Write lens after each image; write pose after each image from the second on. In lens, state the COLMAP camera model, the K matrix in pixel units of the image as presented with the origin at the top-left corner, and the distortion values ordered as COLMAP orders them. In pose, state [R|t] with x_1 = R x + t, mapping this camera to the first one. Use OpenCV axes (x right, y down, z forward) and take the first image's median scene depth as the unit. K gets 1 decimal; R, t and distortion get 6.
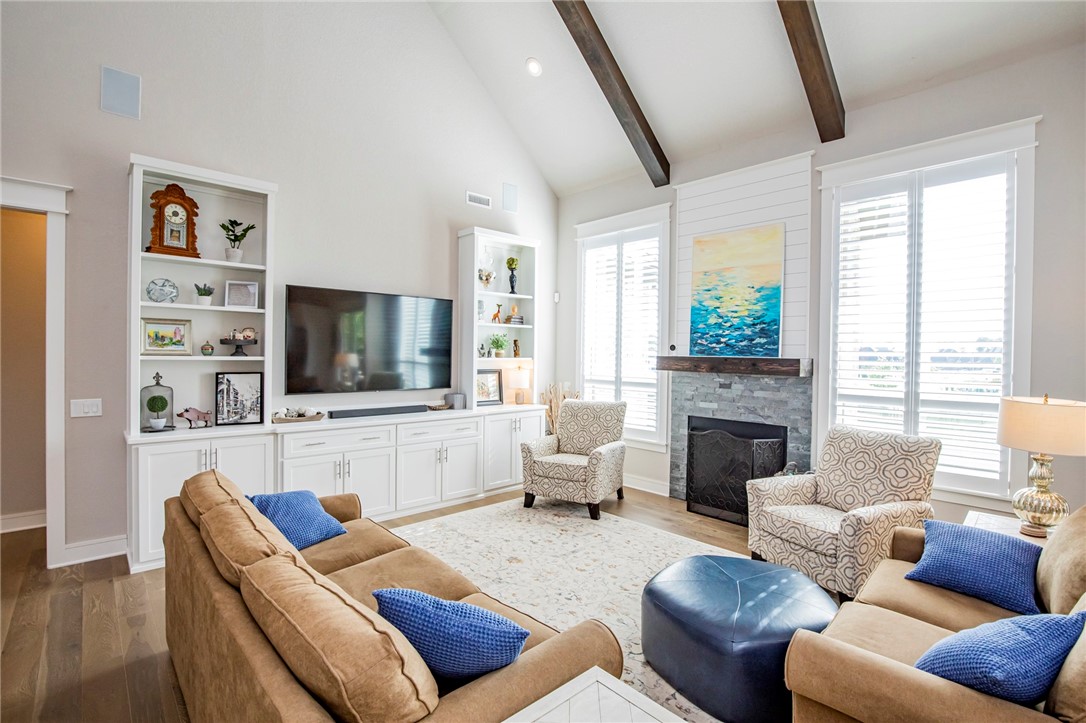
lens RADIAL K [[505.2, 0, 556.2], [0, 505.2, 361.7], [0, 0, 1]] dist [-0.030507, 0.000659]
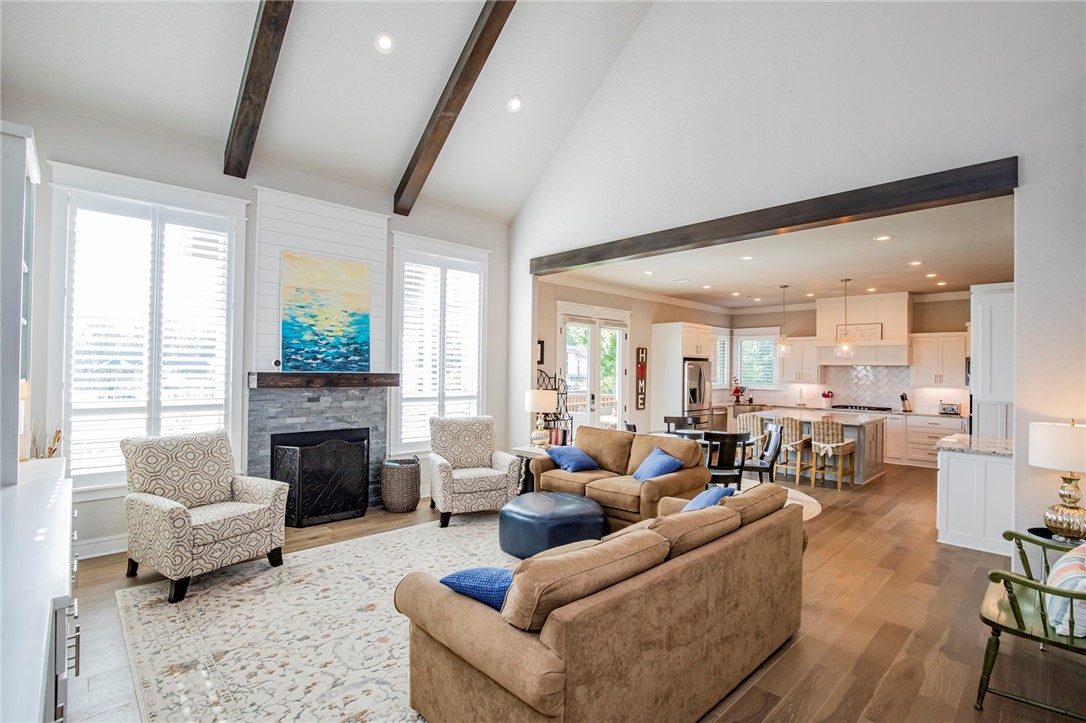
lens RADIAL K [[505.2, 0, 556.2], [0, 505.2, 361.7], [0, 0, 1]] dist [-0.030507, 0.000659]
pose [[-0.011553, -0.000784, 0.999933, -0.749392], [0.001805, 0.999998, 0.000805, -0.032447], [-0.999932, 0.001814, -0.011552, 0.519039]]
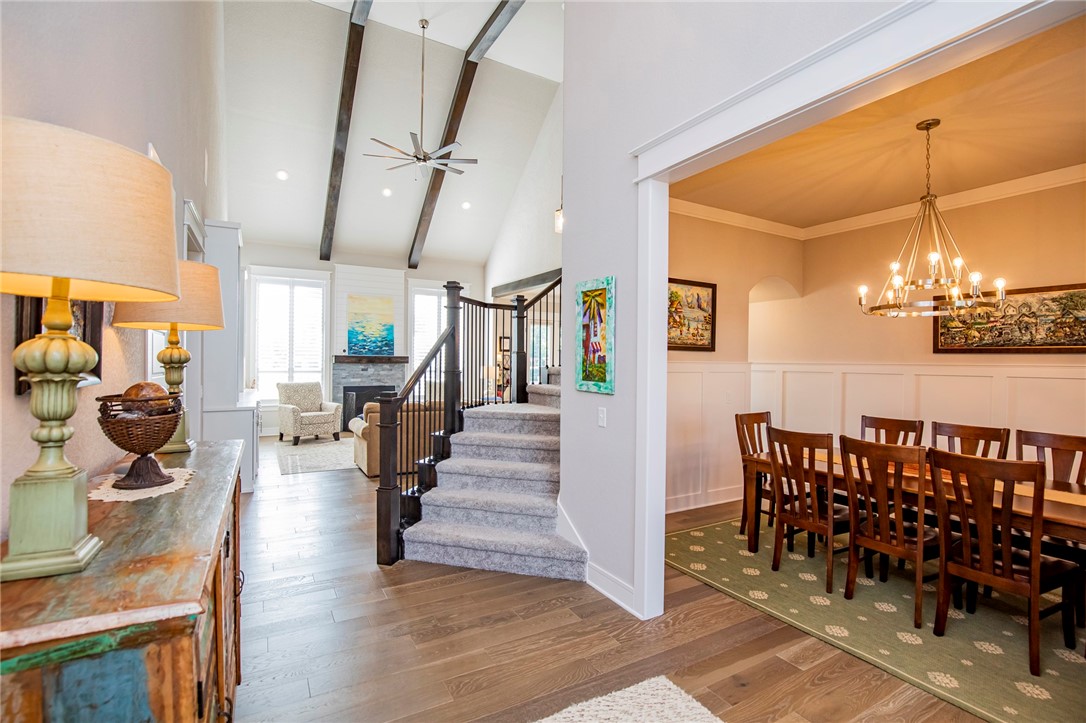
lens RADIAL K [[505.2, 0, 556.2], [0, 505.2, 361.7], [0, 0, 1]] dist [-0.030507, 0.000659]
pose [[0.224327, -0.016498, 0.974374, -1.545995], [0.004857, 0.999863, 0.015811, -0.013931], [-0.974502, 0.001185, 0.224377, -0.234519]]
